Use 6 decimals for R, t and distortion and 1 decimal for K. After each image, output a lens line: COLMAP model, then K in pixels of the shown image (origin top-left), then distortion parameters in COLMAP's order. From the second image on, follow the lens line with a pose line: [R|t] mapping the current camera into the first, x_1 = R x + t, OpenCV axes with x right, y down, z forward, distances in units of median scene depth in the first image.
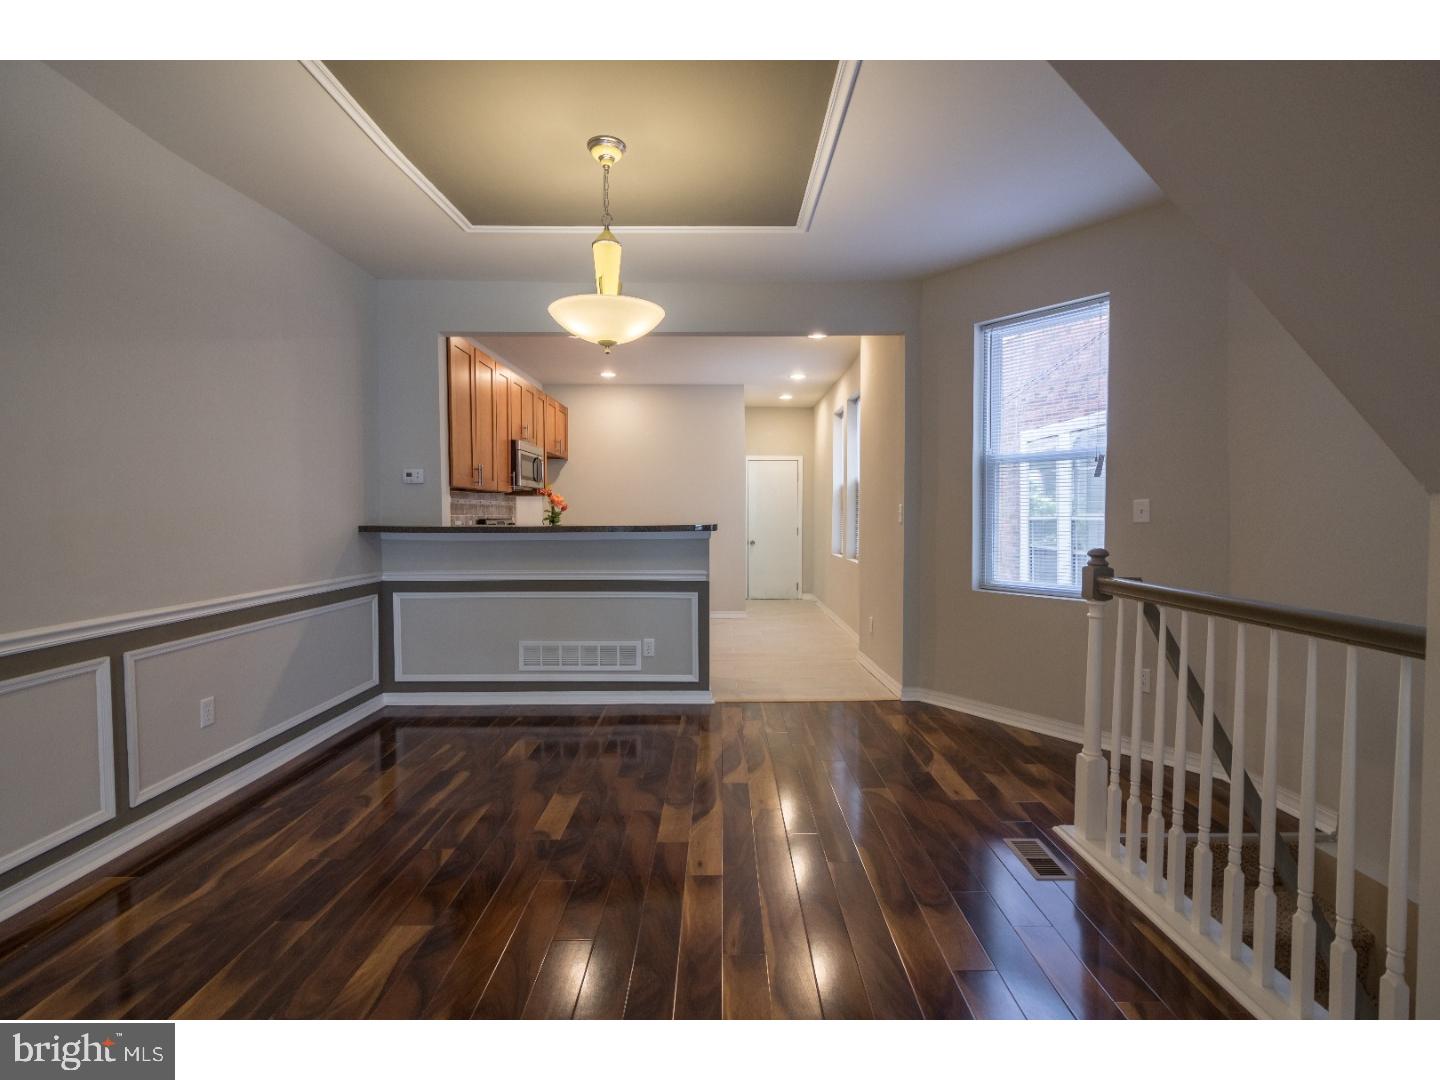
lens RADIAL K [[679.2, 0, 730.8], [0, 679.2, 536.2], [0, 0, 1]] dist [0.009661, 0.001373]
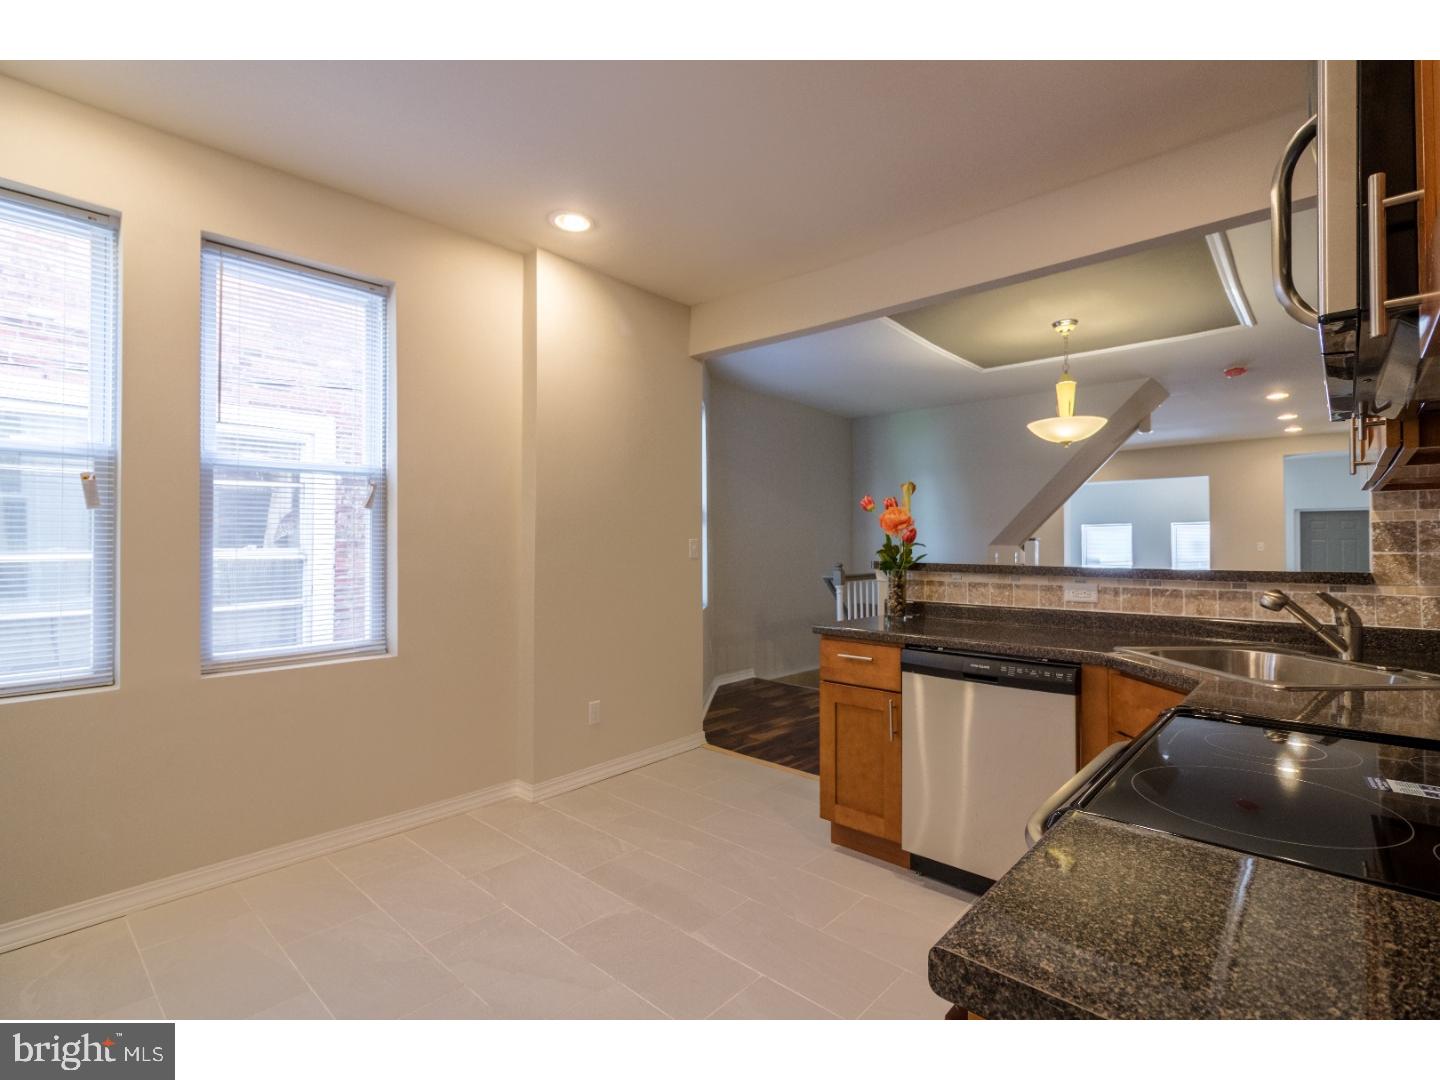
lens RADIAL K [[679.2, 0, 728.2], [0, 679.2, 538.8], [0, 0, 1]] dist [0.009661, 0.001373]
pose [[0.750887, -0.001427, -0.660429, 0.284652], [-0.030565, 0.998851, -0.036911, 0.024633], [0.659723, 0.047902, 0.749981, -0.717663]]
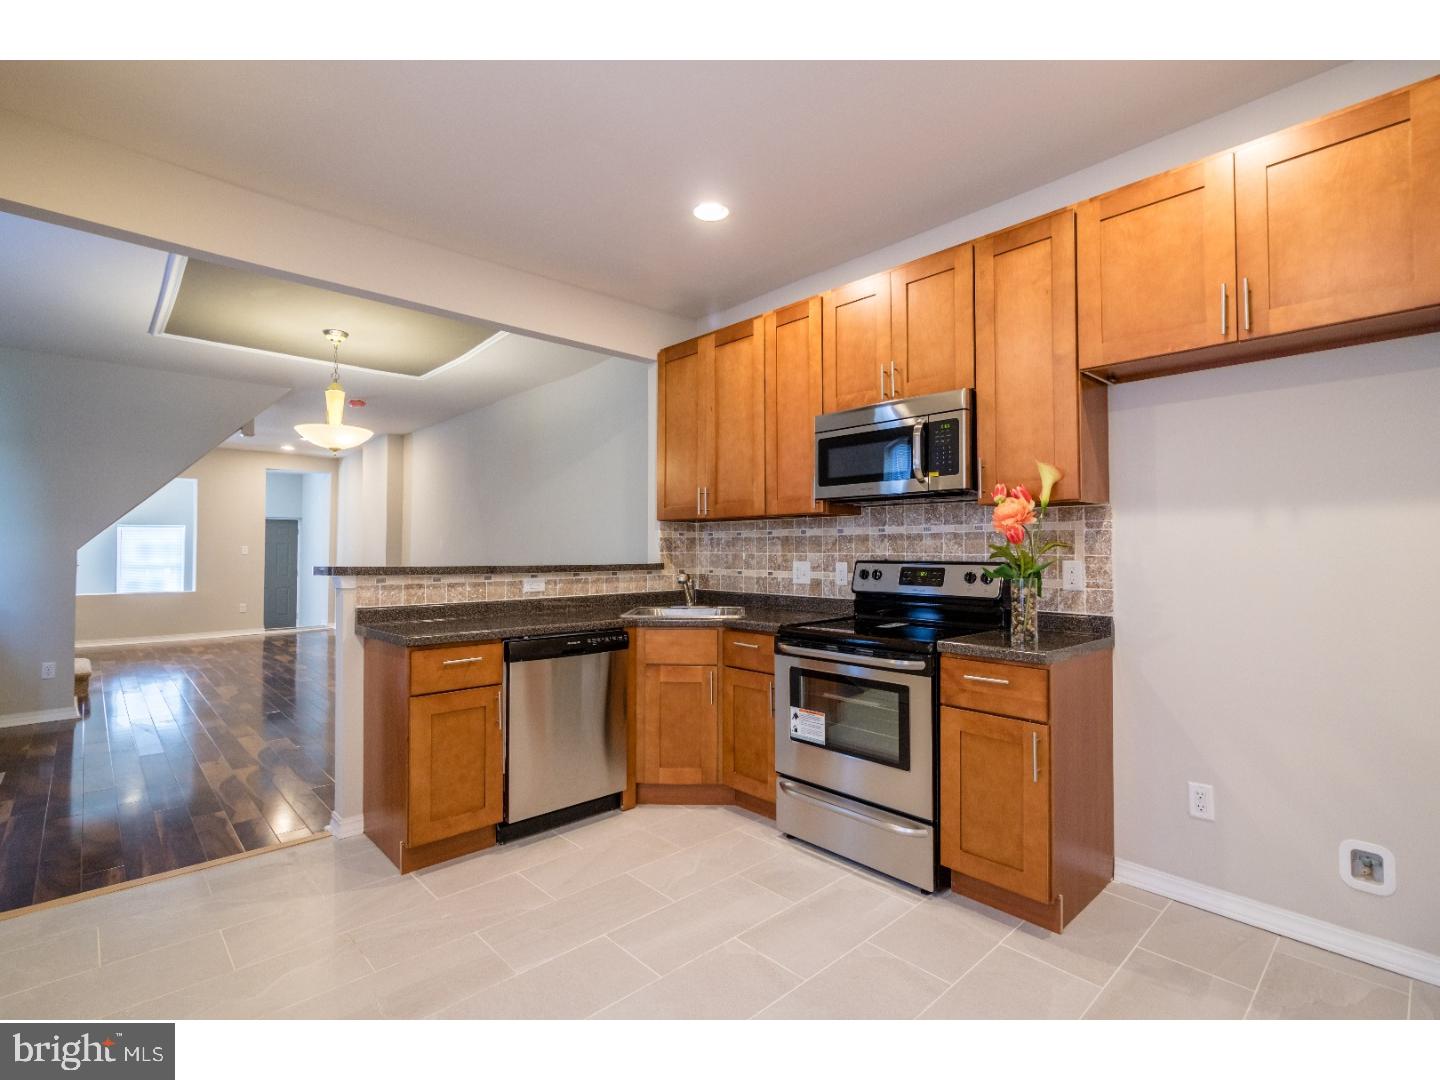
lens RADIAL K [[679.2, 0, 710.0], [0, 679.2, 540.2], [0, 0, 1]] dist [0.009661, 0.001373]
pose [[0.735259, 0.013355, 0.677655, -0.634045], [0.023421, 0.998708, -0.045094, 0.031545], [-0.677382, 0.049027, 0.733996, -0.827388]]
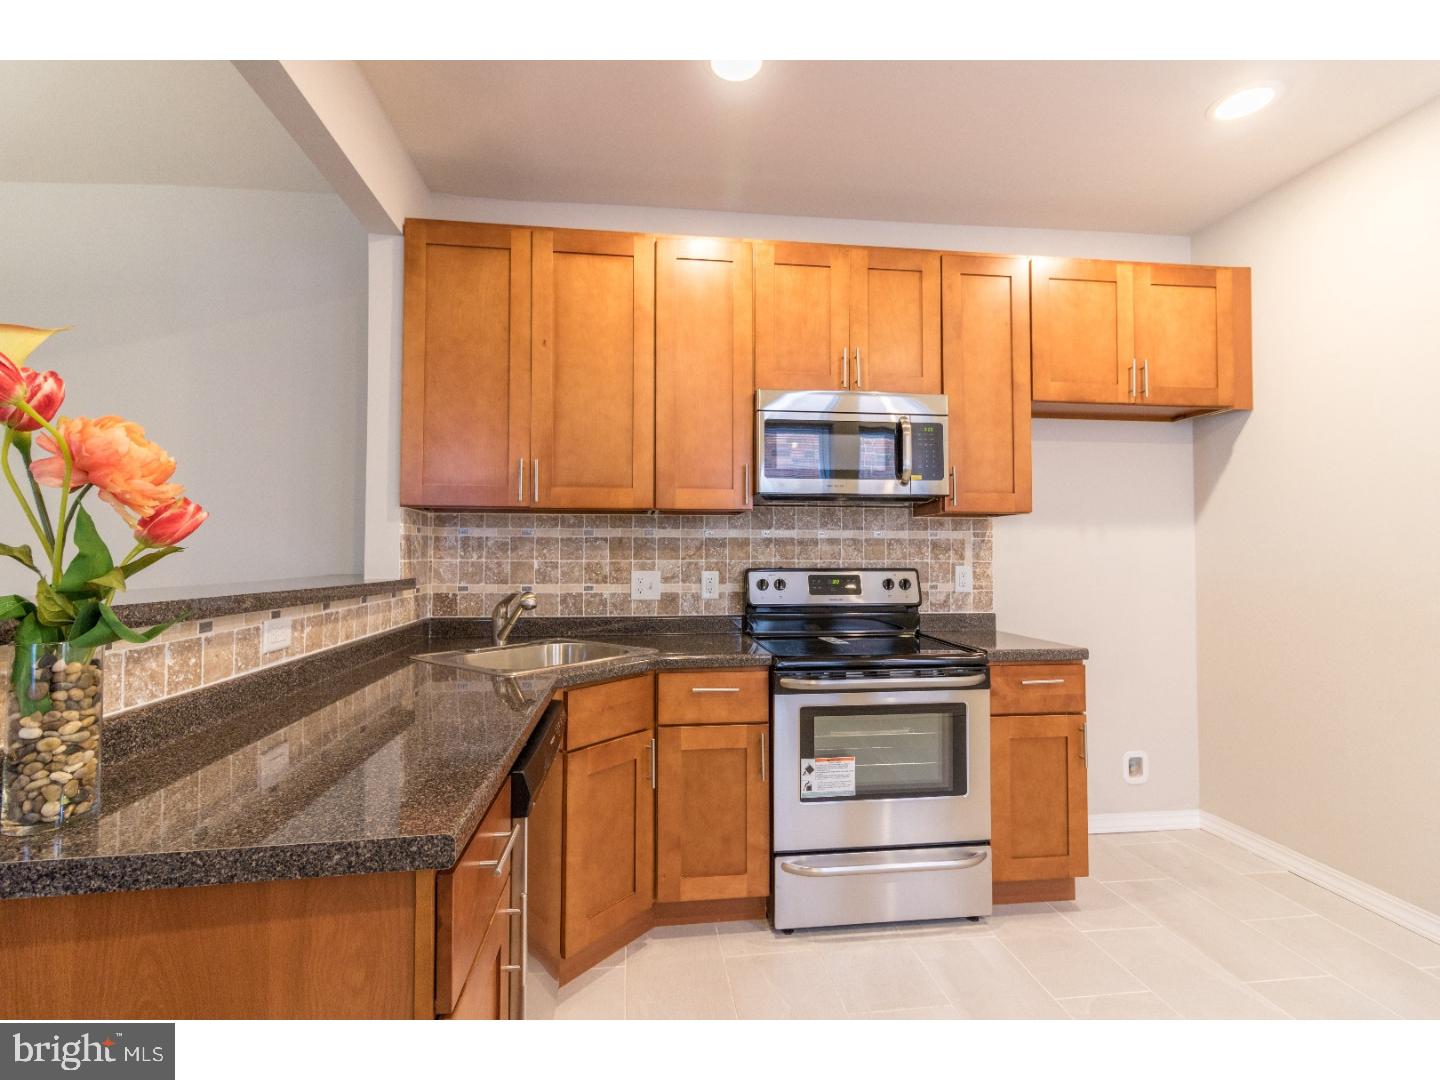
lens RADIAL K [[679.2, 0, 724.9], [0, 679.2, 536.2], [0, 0, 1]] dist [0.009661, 0.001373]
pose [[-0.128227, 0.030826, 0.991266, -0.628537], [0.036703, 0.998980, -0.026318, -0.004608], [-0.991065, 0.033008, -0.129228, 0.066843]]
